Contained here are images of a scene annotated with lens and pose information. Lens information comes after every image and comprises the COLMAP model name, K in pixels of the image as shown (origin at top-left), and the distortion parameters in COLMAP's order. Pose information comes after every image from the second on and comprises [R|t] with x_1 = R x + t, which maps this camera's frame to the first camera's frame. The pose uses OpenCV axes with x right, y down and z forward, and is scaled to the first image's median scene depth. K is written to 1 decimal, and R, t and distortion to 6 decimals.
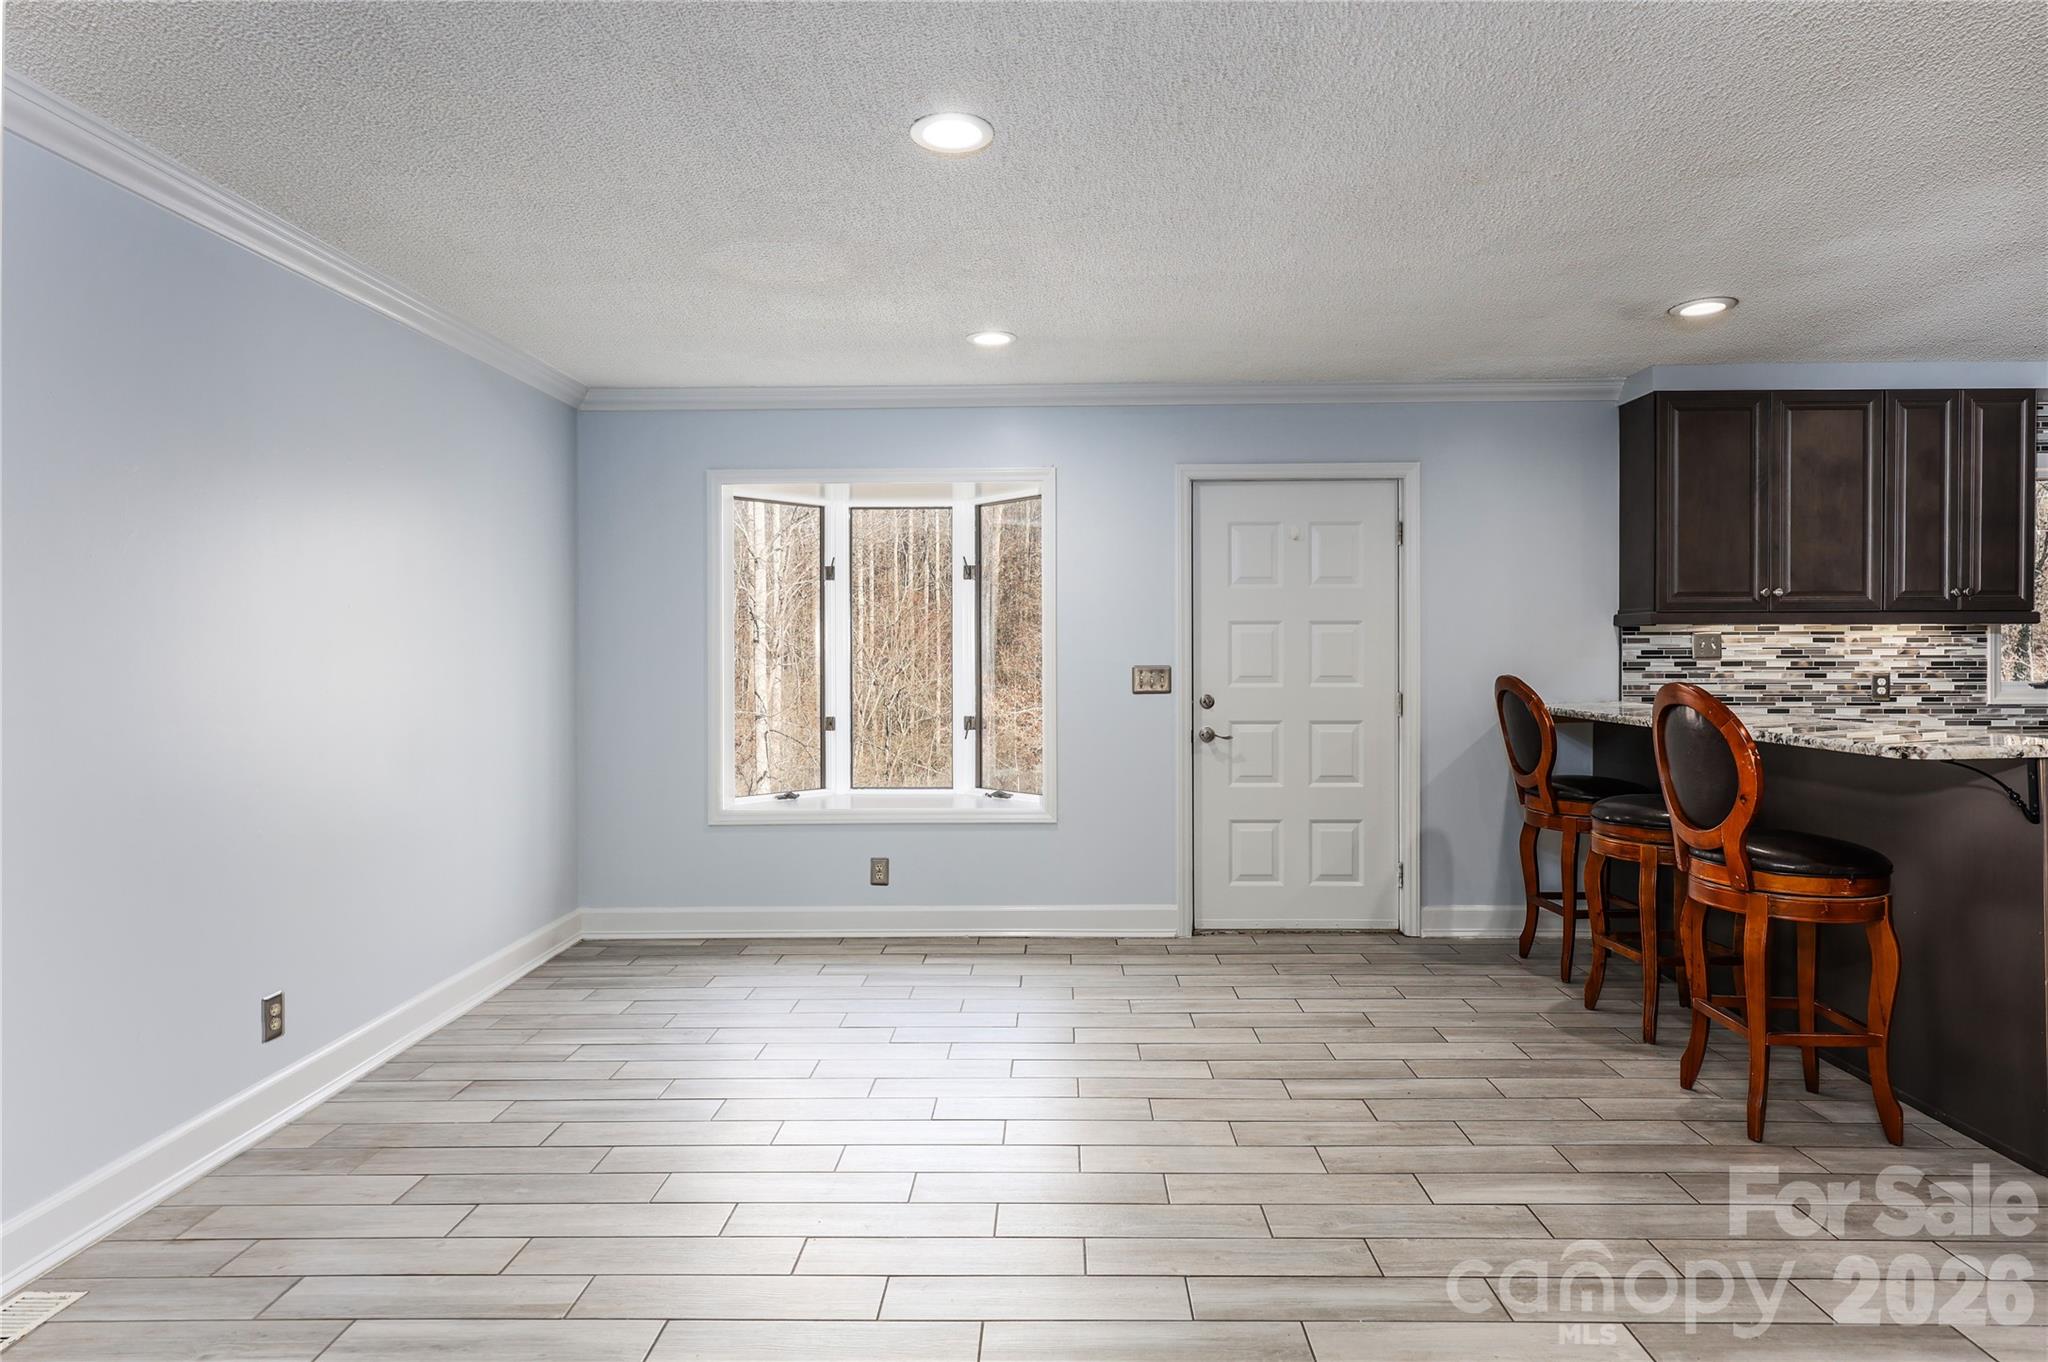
lens RADIAL K [[1134.3, 0, 1037.9], [0, 1134.3, 652.0], [0, 0, 1]] dist [0.006899, 0.000859]
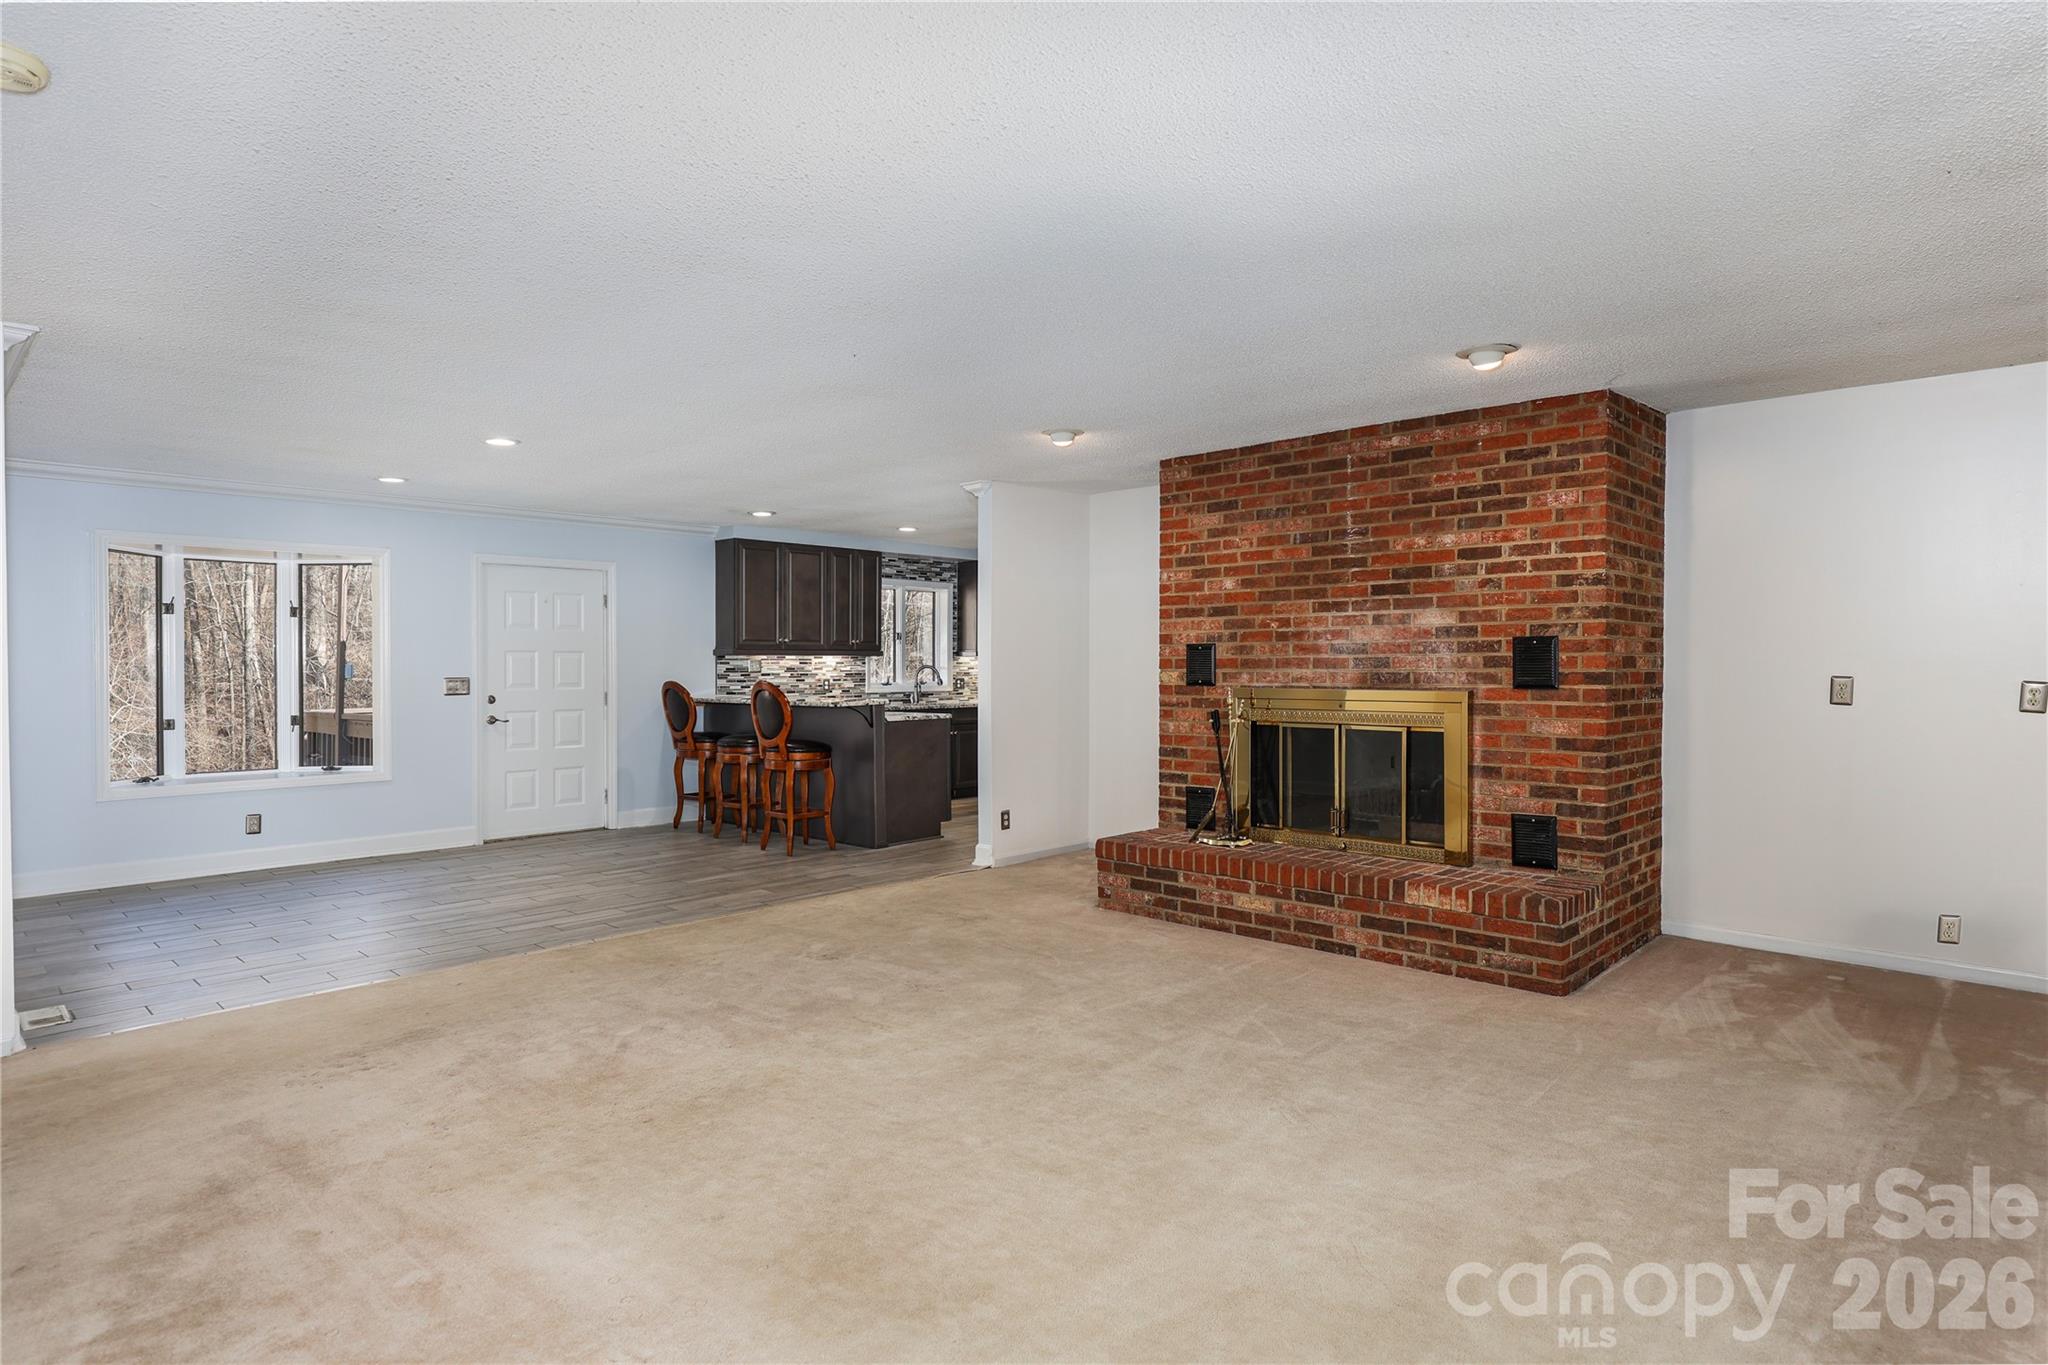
lens RADIAL K [[1118.4, 0, 1028.1], [0, 1118.4, 671.9], [0, 0, 1]] dist [-0.003866, -0.000799]
pose [[0.680538, -0.003109, 0.732706, -0.511008], [0.002649, 0.999995, 0.001784, 0.003208], [-0.732708, 0.000727, 0.680543, -0.667736]]
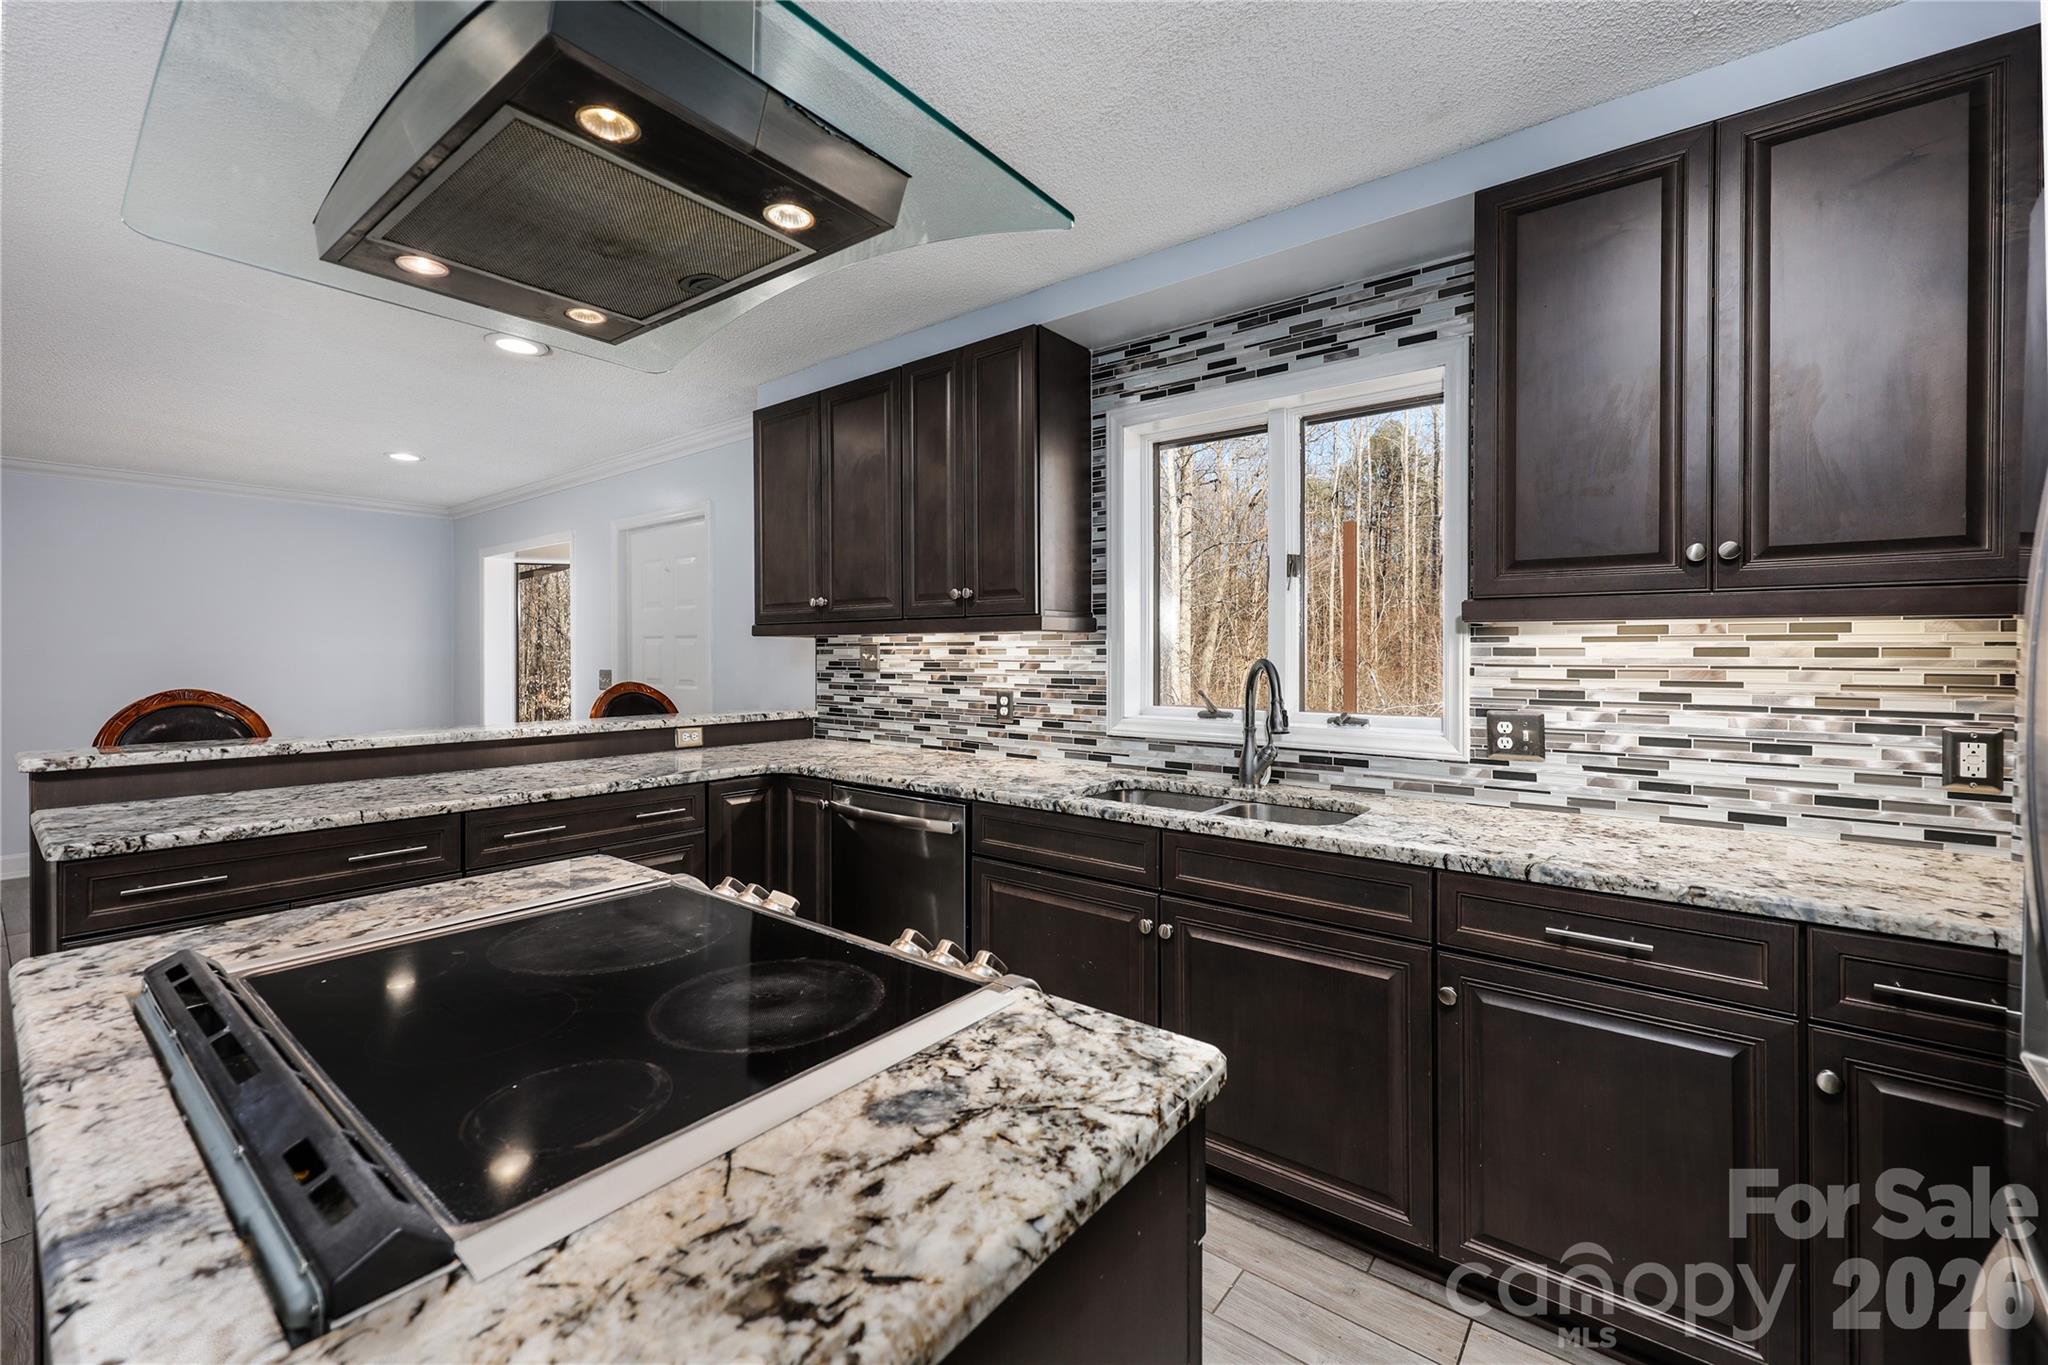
lens RADIAL K [[832.3, 0, 1034.8], [0, 832.3, 651.9], [0, 0, 1]] dist [0.002132, 0.000354]
pose [[0.798829, 0.001572, -0.601556, 1.134204], [-0.004055, 0.999988, -0.002771, -0.008599], [0.601545, 0.004653, 0.798826, 0.517324]]
